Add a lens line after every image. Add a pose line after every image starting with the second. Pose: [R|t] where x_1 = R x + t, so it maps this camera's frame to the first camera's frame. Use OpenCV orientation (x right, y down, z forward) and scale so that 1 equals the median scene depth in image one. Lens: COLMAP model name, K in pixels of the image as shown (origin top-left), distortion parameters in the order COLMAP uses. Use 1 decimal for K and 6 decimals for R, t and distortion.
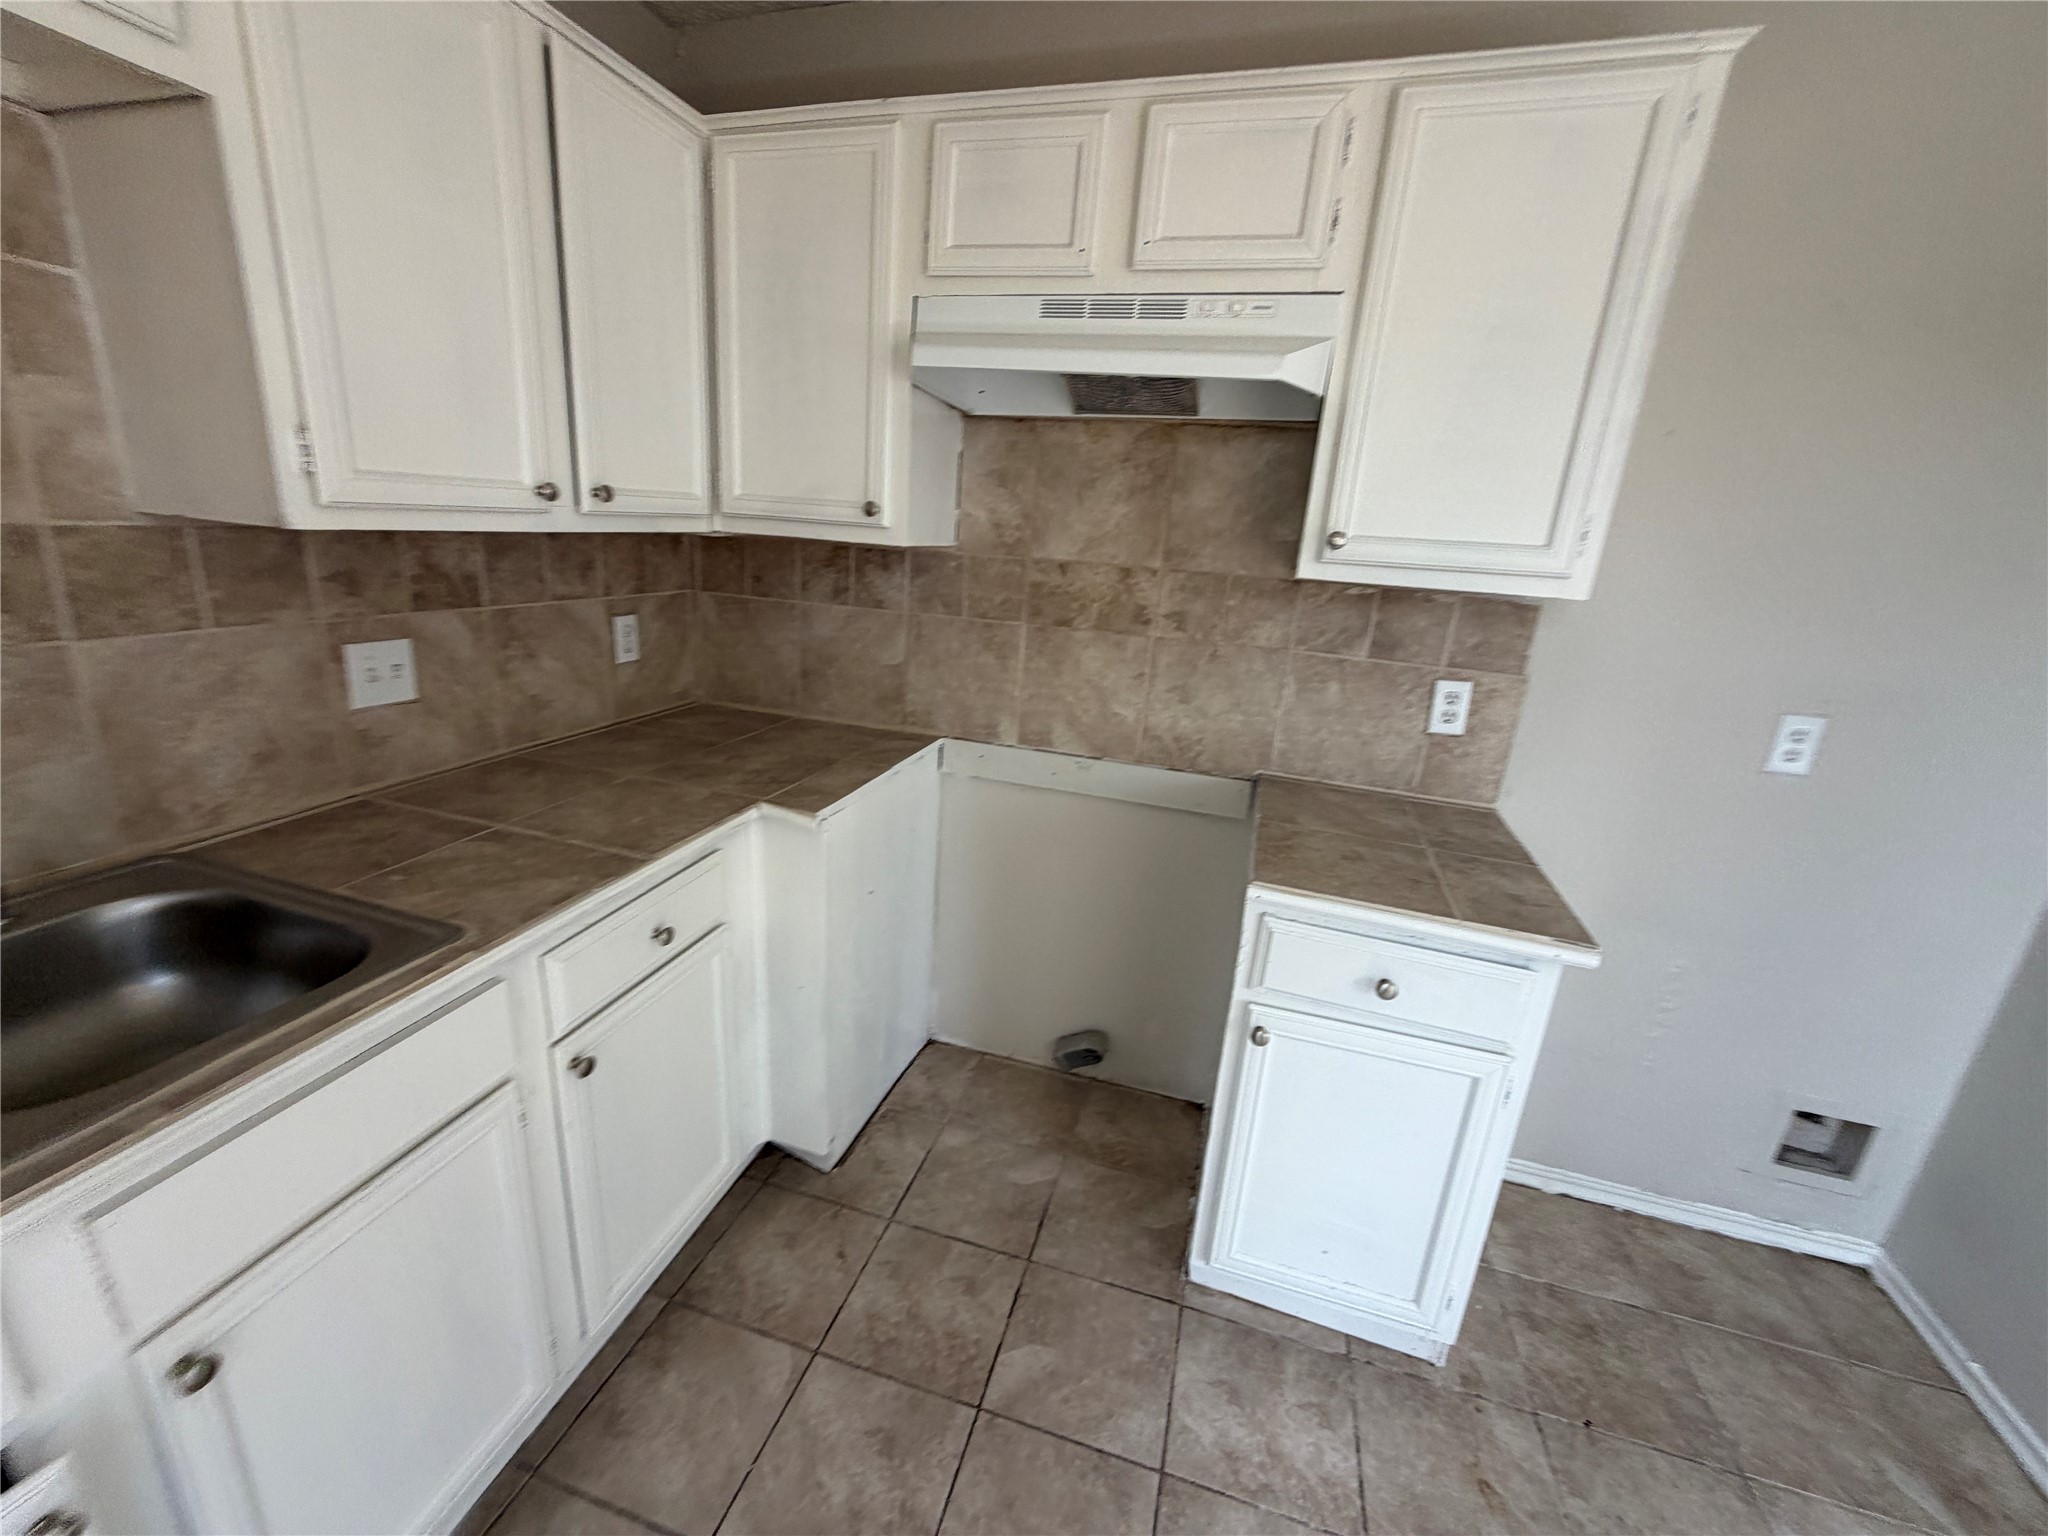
lens RADIAL K [[817.2, 0, 1016.0], [0, 817.2, 765.3], [0, 0, 1]] dist [-0.000657, -0.000155]
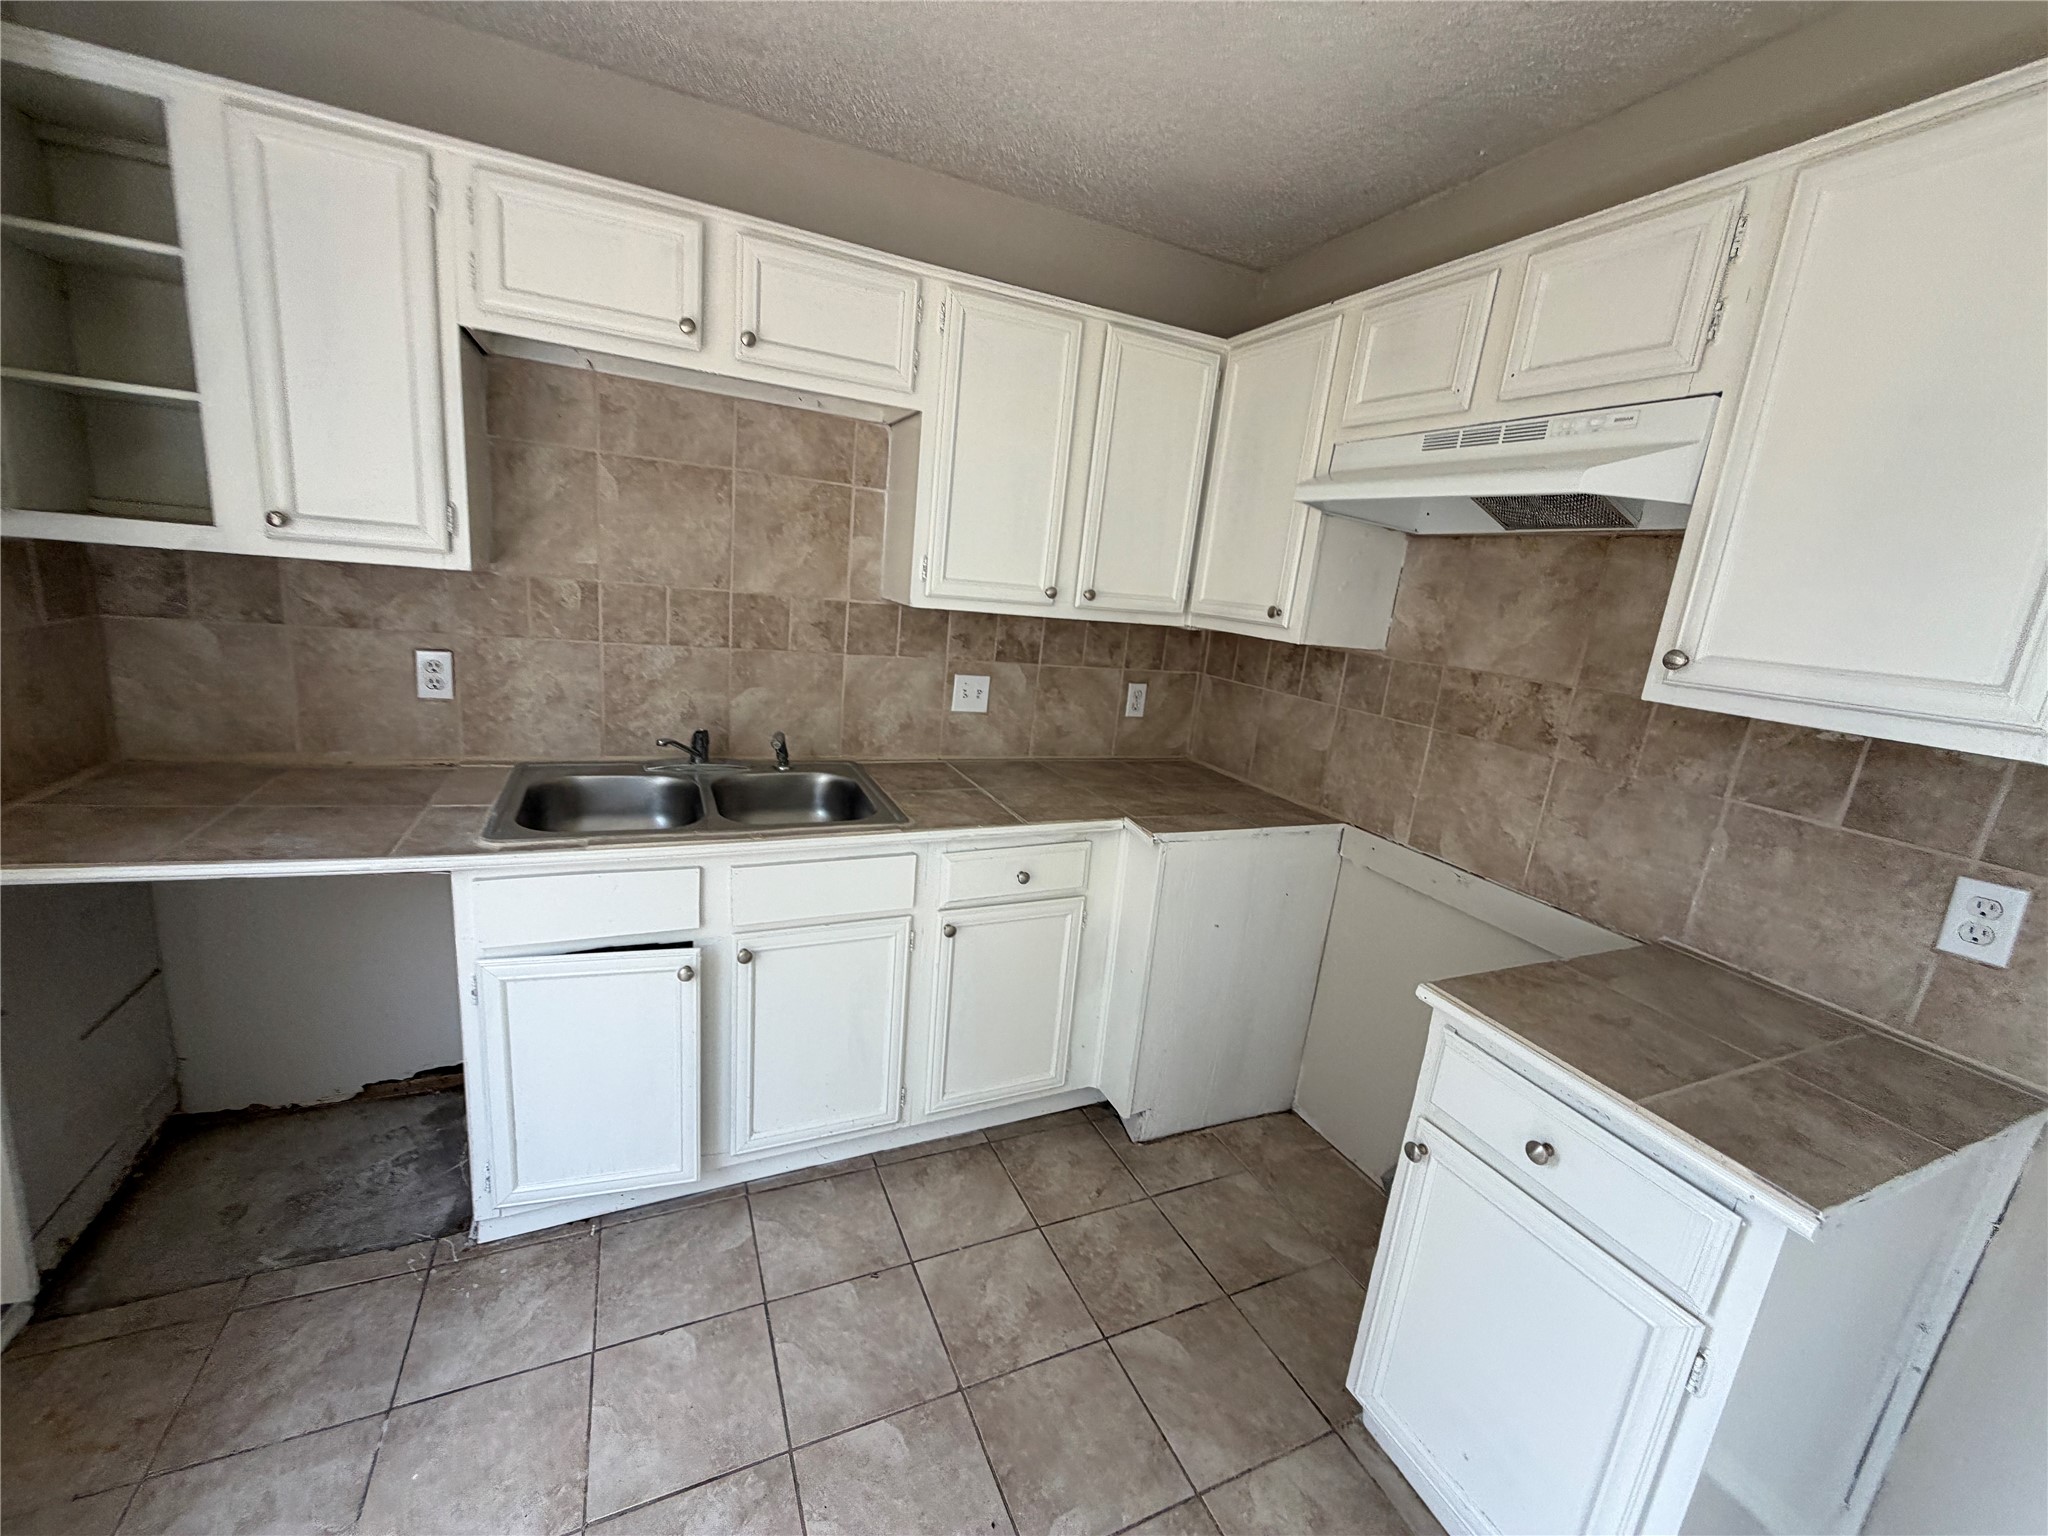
lens RADIAL K [[818.9, 0, 1023.9], [0, 818.9, 766.6], [0, 0, 1]] dist [0.002039, 0.000806]
pose [[0.661667, 0.169760, -0.730327, 0.467694], [-0.263733, 0.964483, -0.014750, 0.024670], [0.701884, 0.202371, 0.682938, -0.052483]]
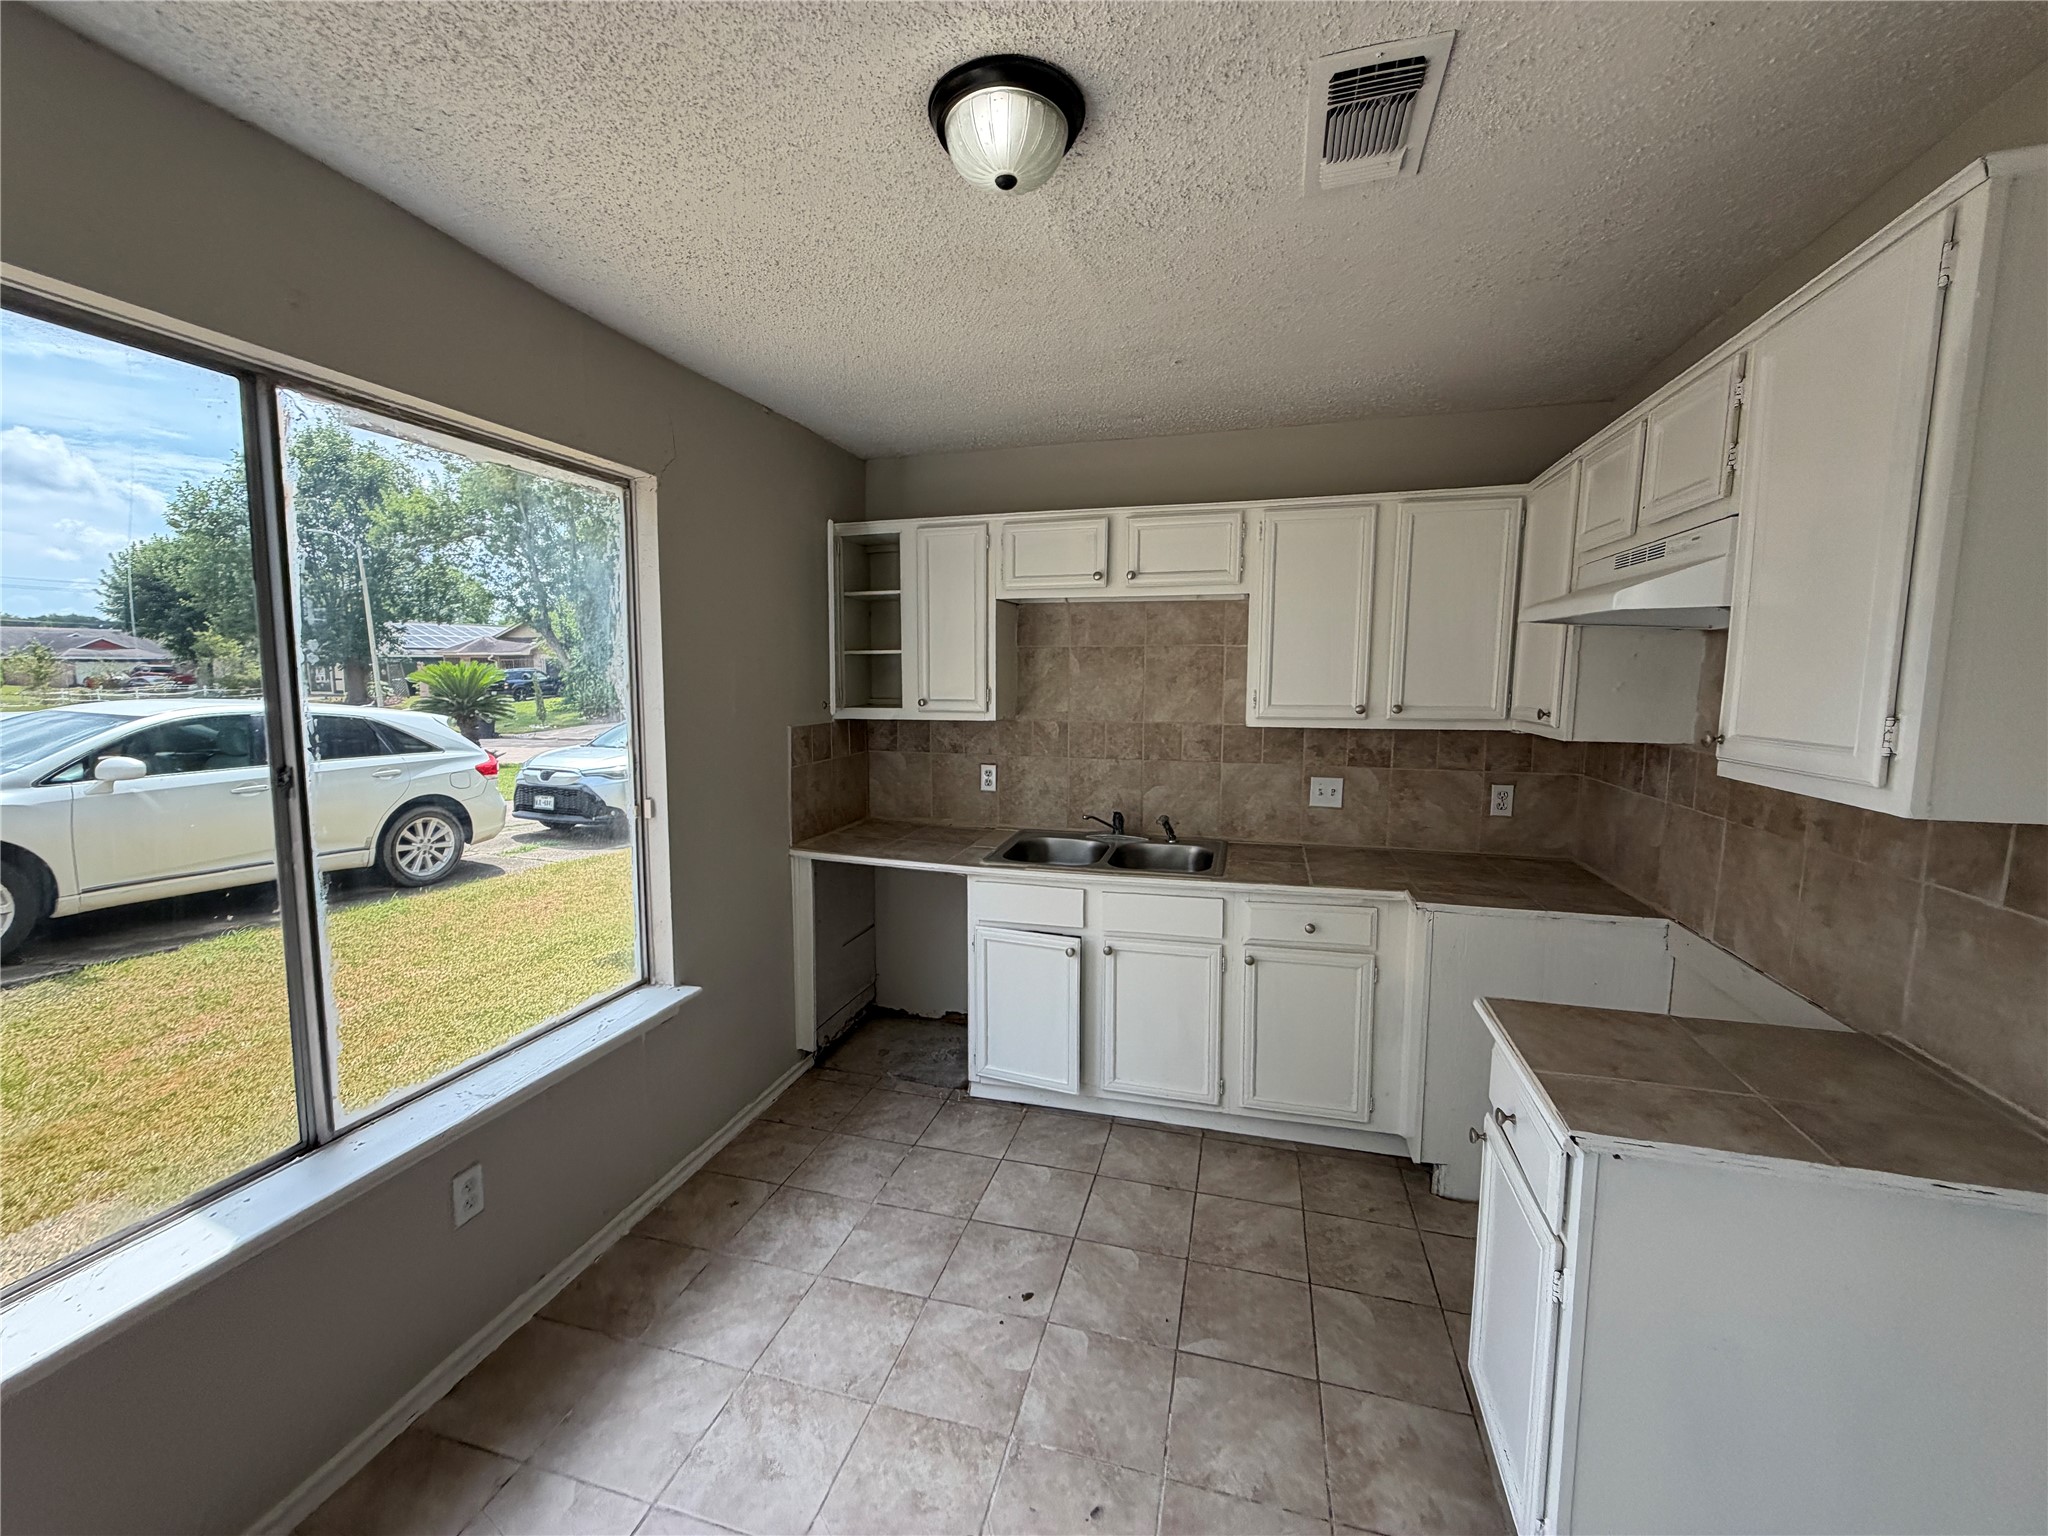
lens RADIAL K [[831.3, 0, 1024.0], [0, 831.3, 768.0], [0, 0, 1]] dist [0.000987, 0.000730]
pose [[0.013541, 0.049769, -0.998669, 1.113433], [-0.284776, 0.957590, 0.043860, -0.035819], [0.958498, 0.283803, 0.027140, 0.135617]]
